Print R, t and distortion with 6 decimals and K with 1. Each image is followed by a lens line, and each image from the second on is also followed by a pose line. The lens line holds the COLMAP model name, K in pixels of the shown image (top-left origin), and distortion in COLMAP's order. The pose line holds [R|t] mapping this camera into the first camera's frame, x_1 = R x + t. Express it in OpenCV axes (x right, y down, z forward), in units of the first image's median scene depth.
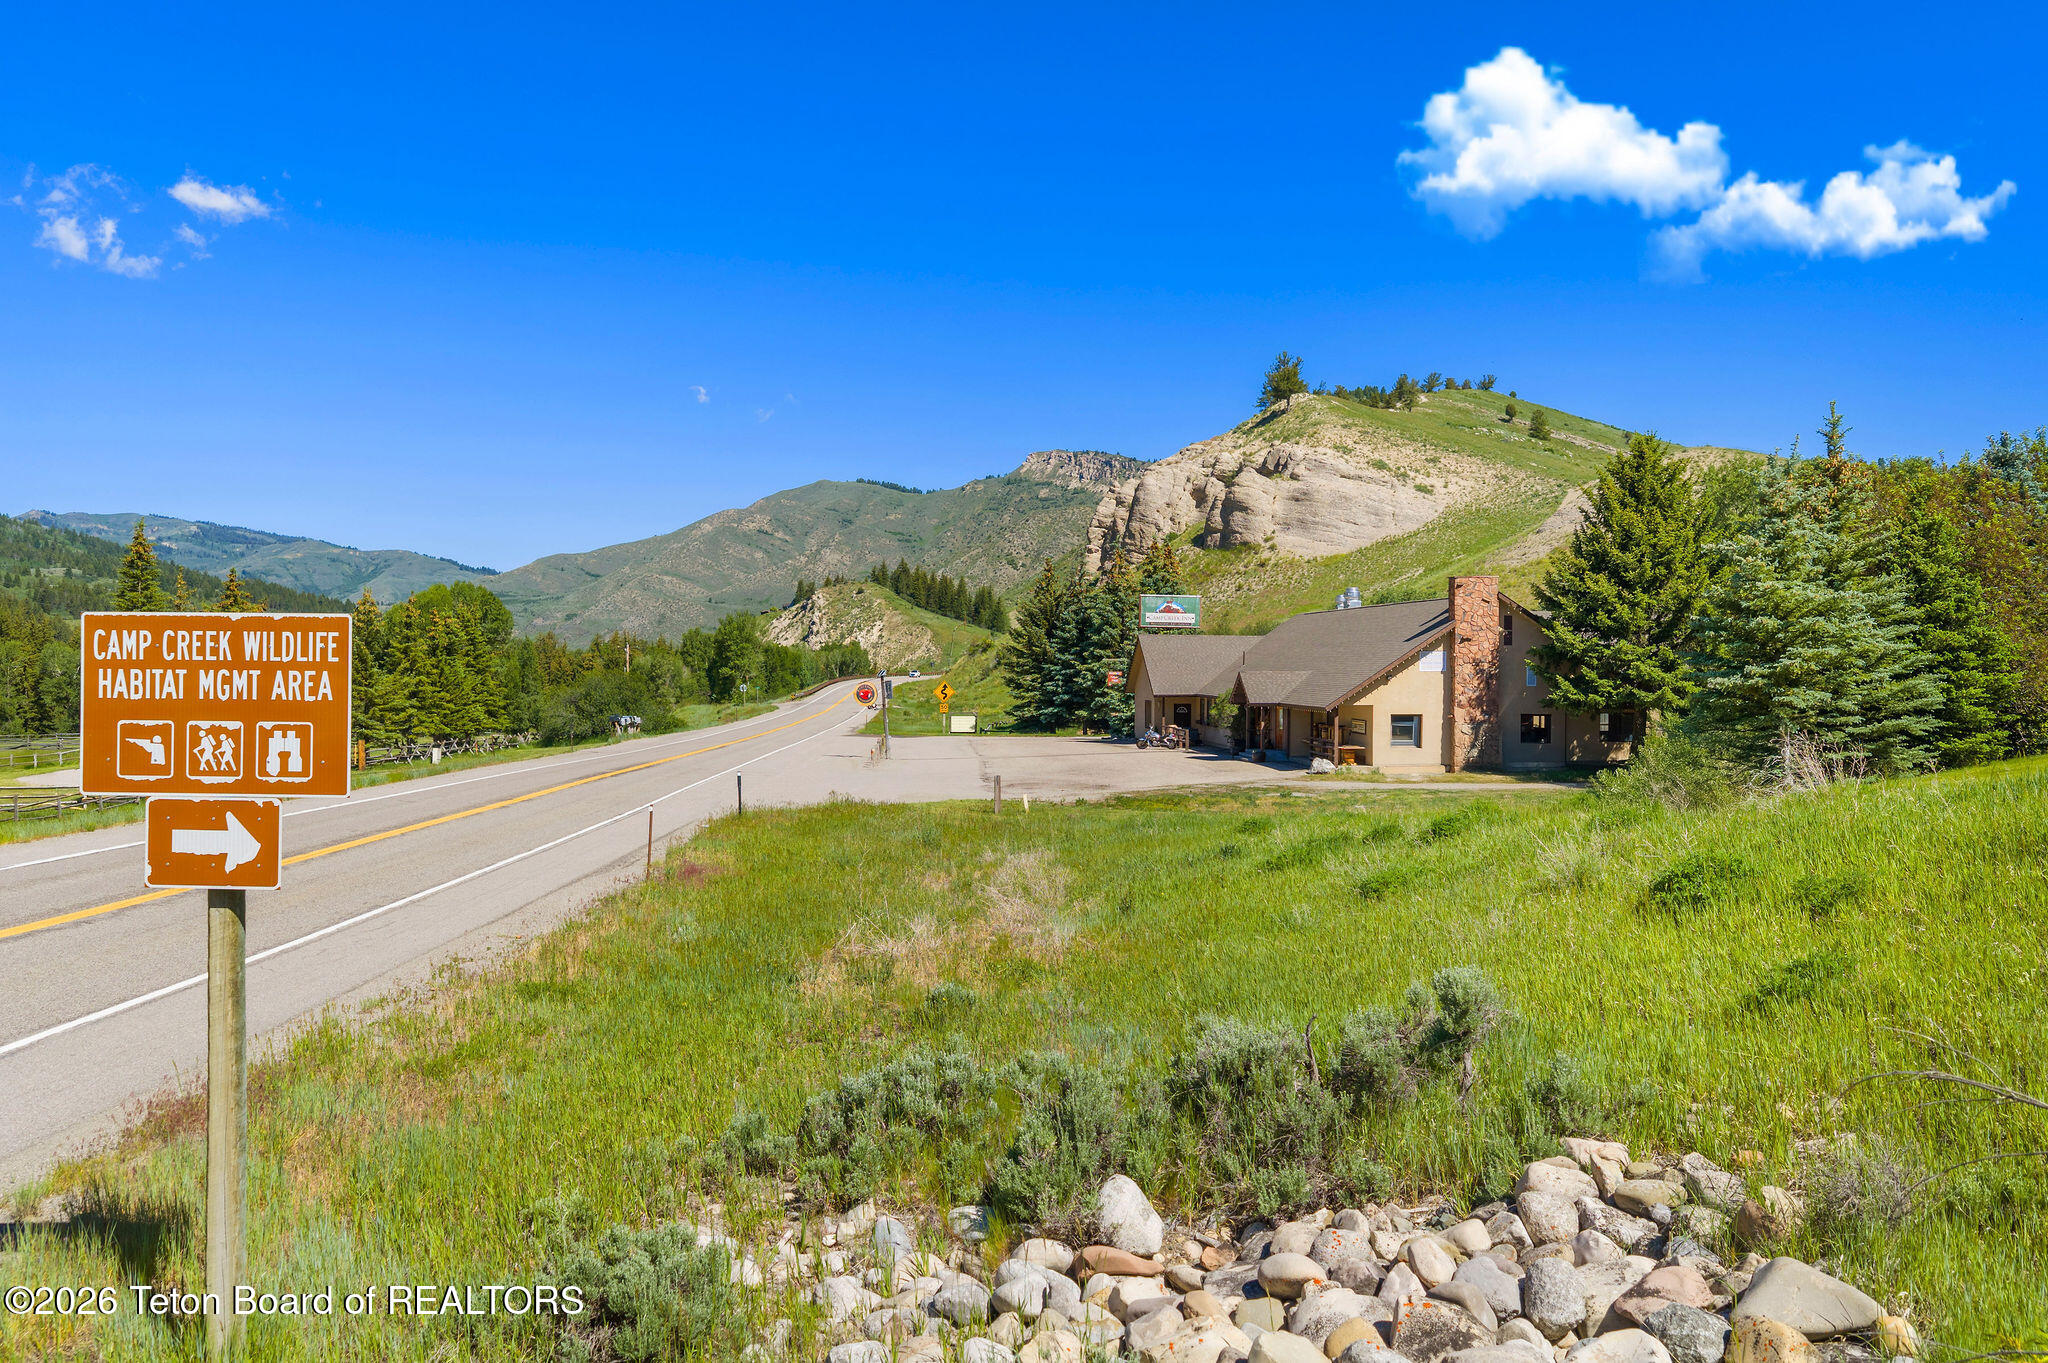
lens RADIAL K [[1718.3, 0, 1030.3], [0, 1718.3, 682.3], [0, 0, 1]] dist [0.030516, -0.050809]
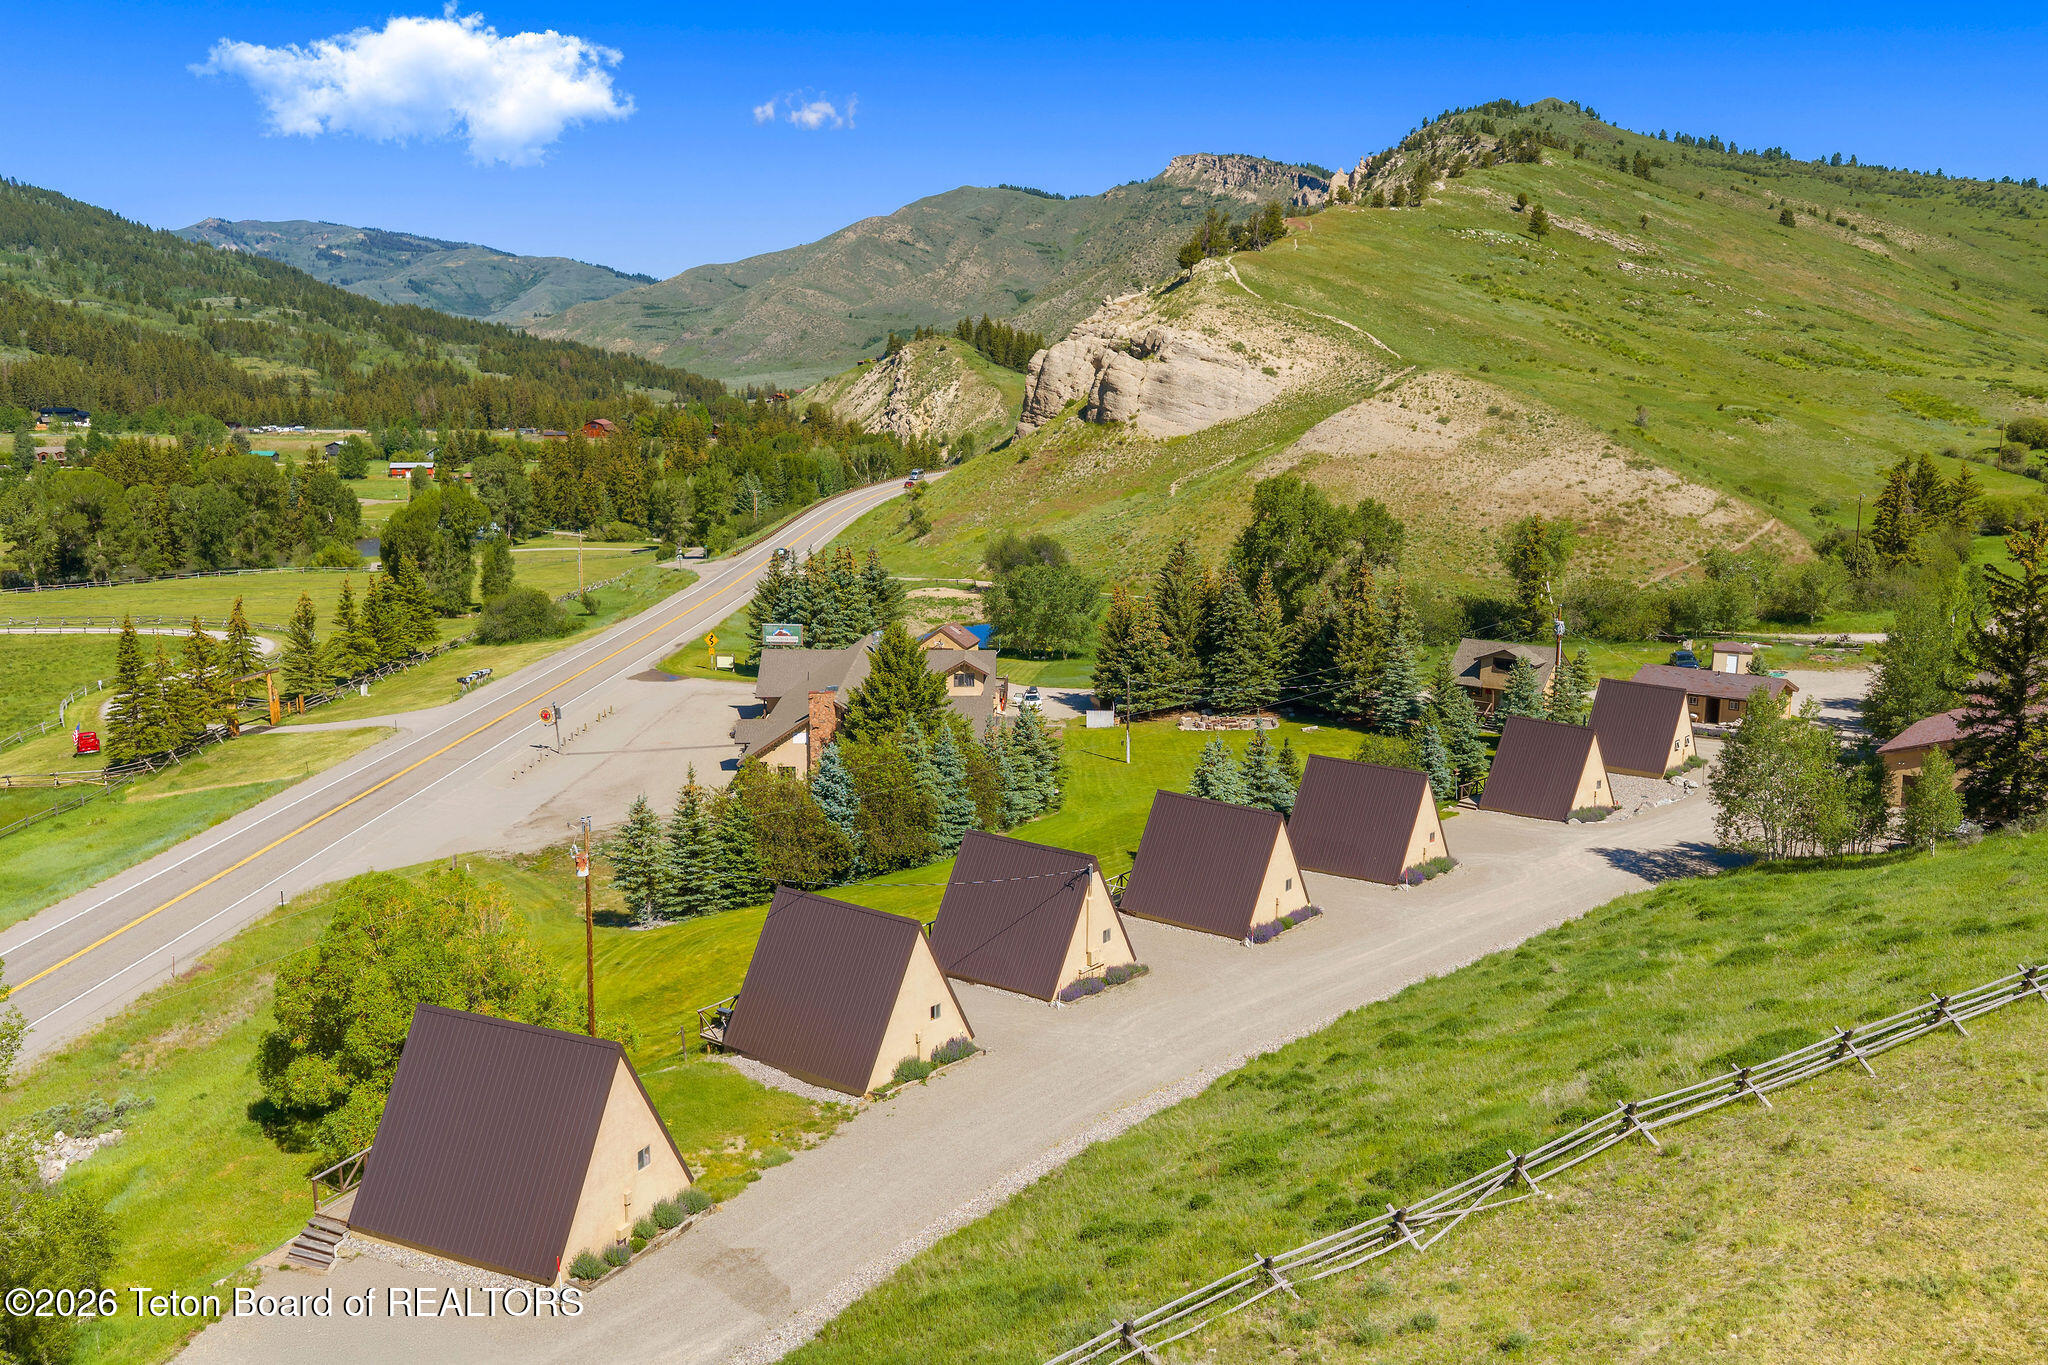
lens RADIAL K [[1718.3, 0, 1024.0], [0, 1718.3, 683.7], [0, 0, 1]] dist [0.030516, -0.050809]
pose [[0.995375, 0.015710, -0.094777, 0.080681], [0.000812, 0.985128, 0.171821, -0.047727], [0.096067, -0.171103, 0.980558, -0.092268]]
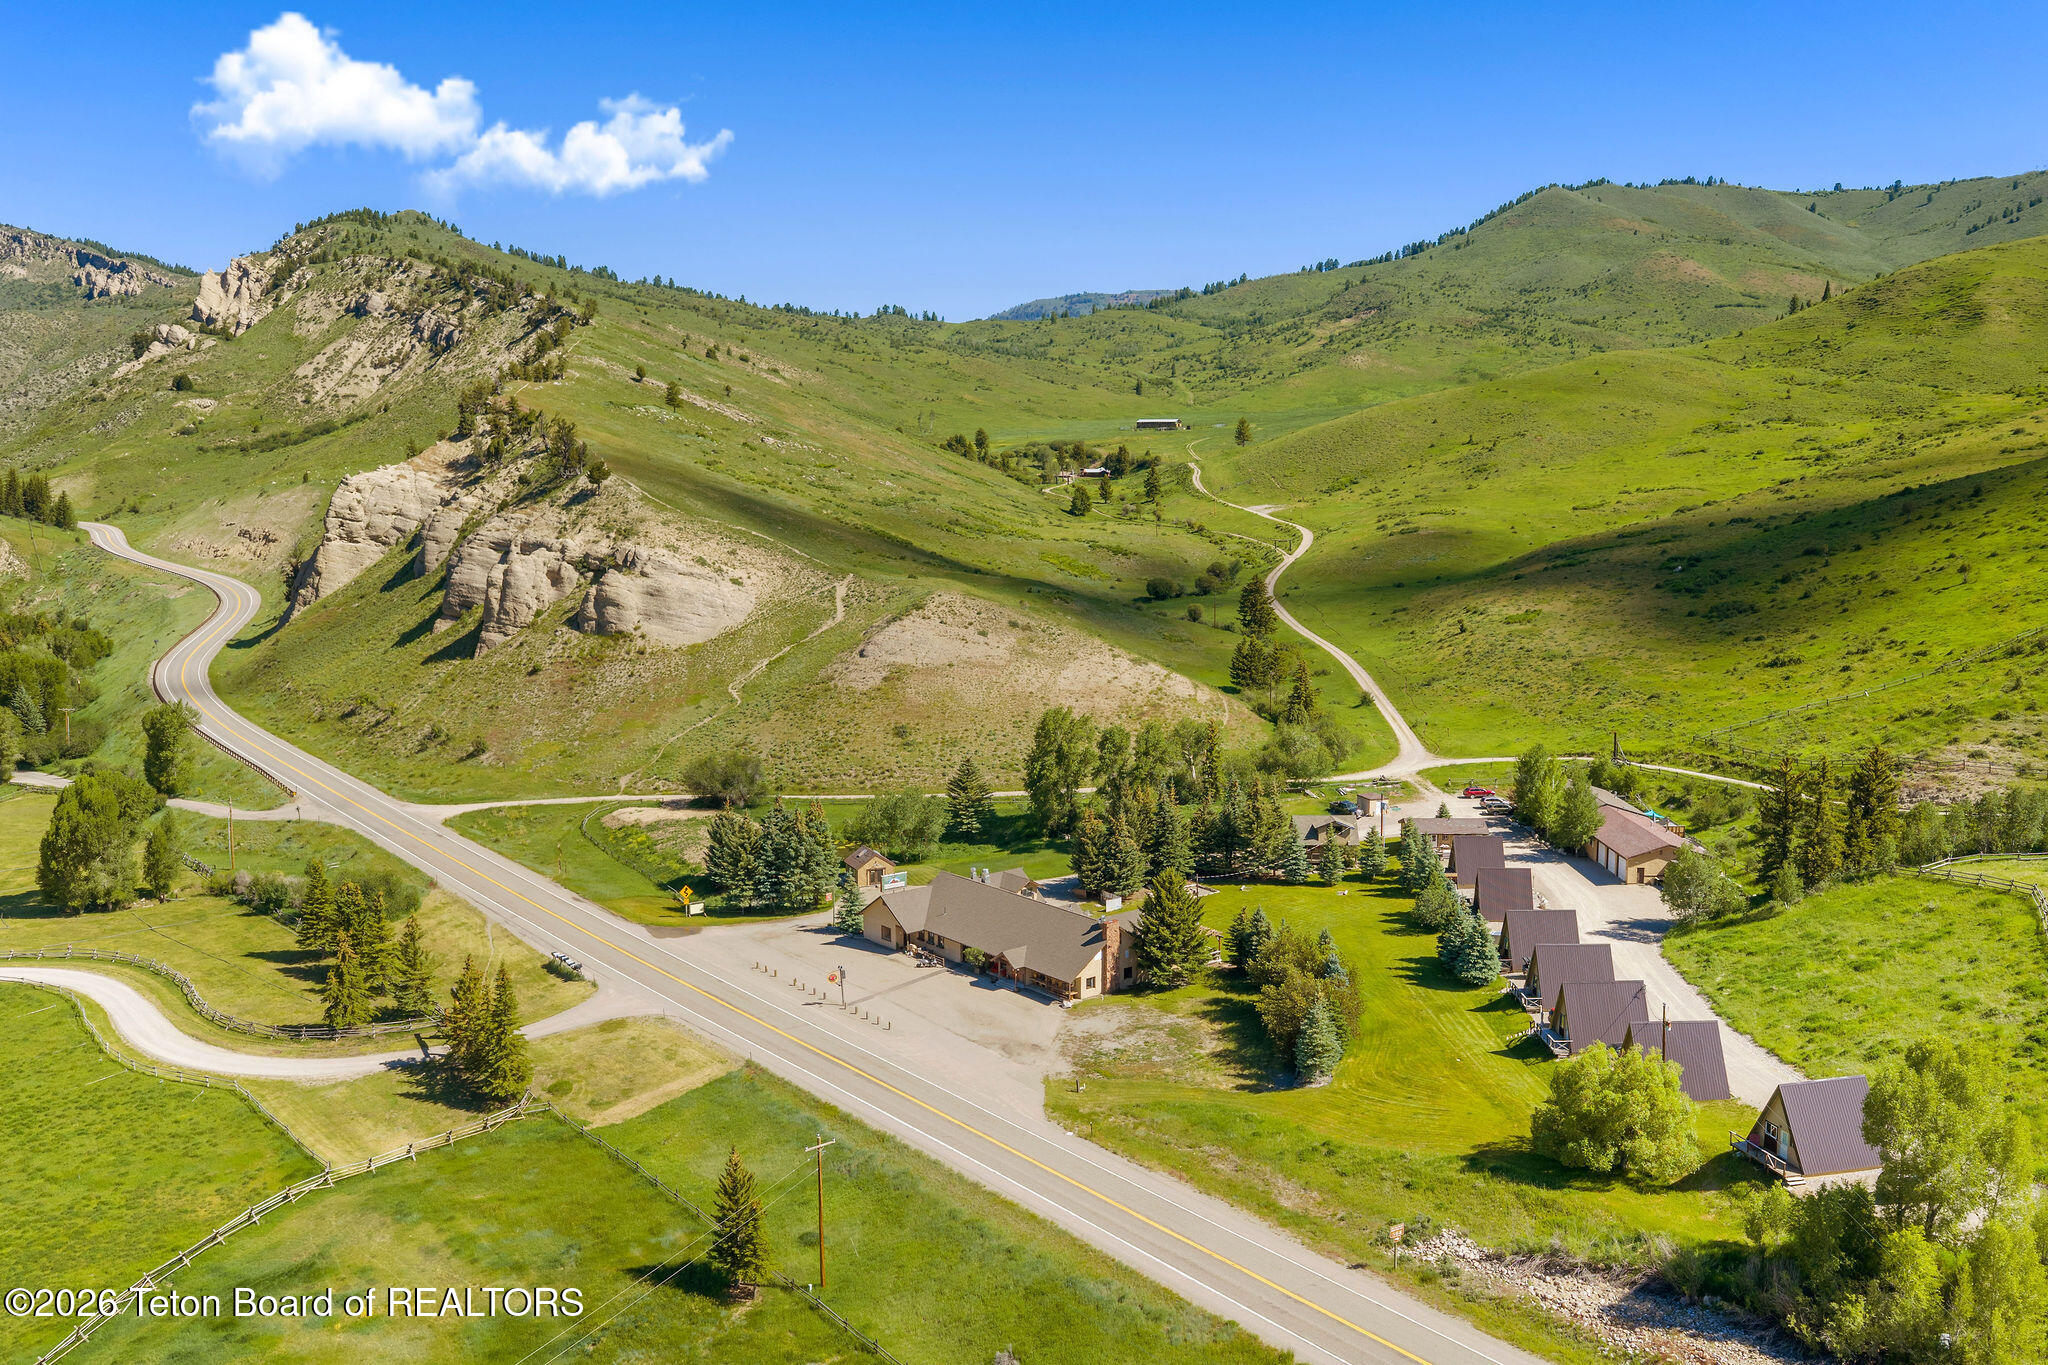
lens RADIAL K [[1718.3, 0, 1021.7], [0, 1718.3, 686.5], [0, 0, 1]] dist [0.030516, -0.050809]
pose [[0.833601, -0.084130, 0.545923, -0.159169], [0.011465, 0.990755, 0.135175, -0.097948], [-0.552248, -0.106423, 0.826859, -0.133173]]
